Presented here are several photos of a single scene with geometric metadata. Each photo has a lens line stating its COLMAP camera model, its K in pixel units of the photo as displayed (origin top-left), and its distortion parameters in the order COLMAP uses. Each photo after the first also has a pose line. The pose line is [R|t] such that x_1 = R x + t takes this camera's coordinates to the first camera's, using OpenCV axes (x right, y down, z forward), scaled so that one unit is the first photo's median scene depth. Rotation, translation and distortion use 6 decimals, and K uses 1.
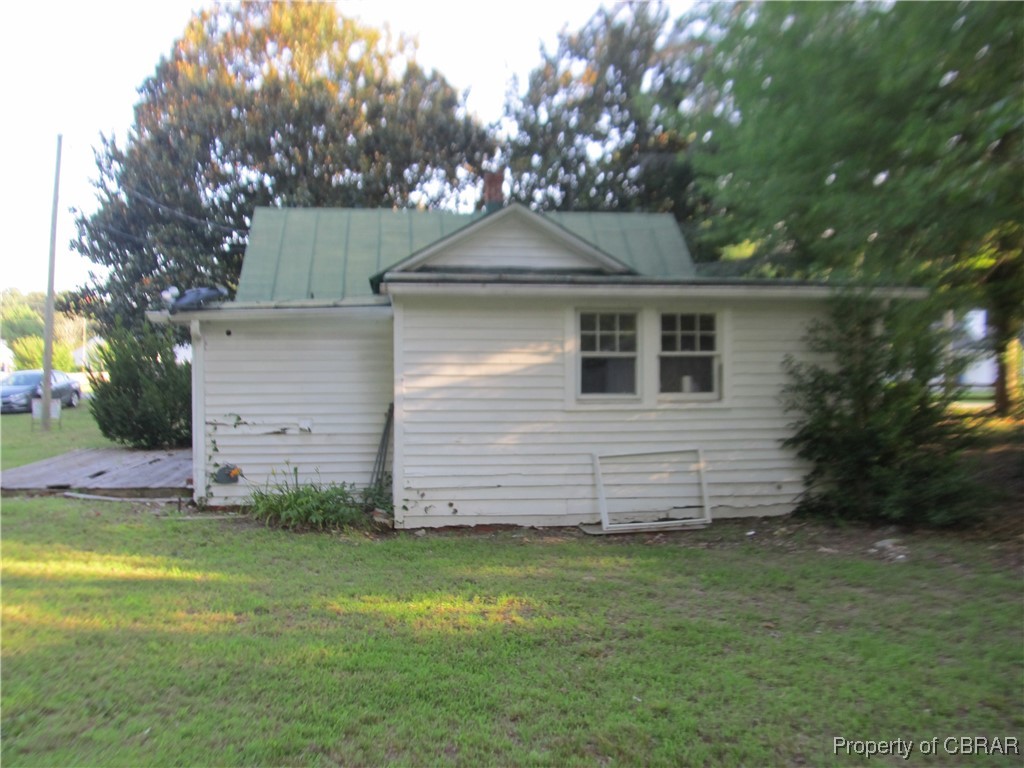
lens RADIAL K [[854.1, 0, 513.2], [0, 854.1, 375.0], [0, 0, 1]] dist [-0.037633, 0.010757]
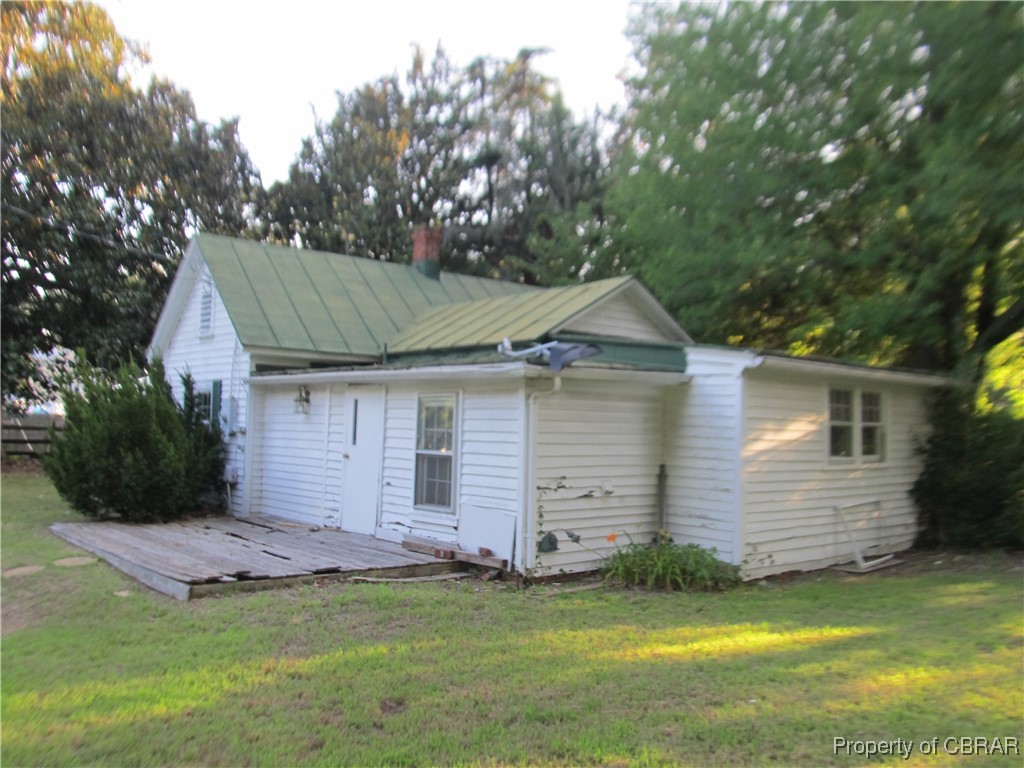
lens RADIAL K [[854.1, 0, 511.9], [0, 854.1, 382.8], [0, 0, 1]] dist [-0.037633, 0.010757]
pose [[0.833913, 0.049249, 0.549694, -0.942912], [-0.017127, 0.997840, -0.063417, 0.002152], [-0.551630, 0.043469, 0.832955, 0.243932]]
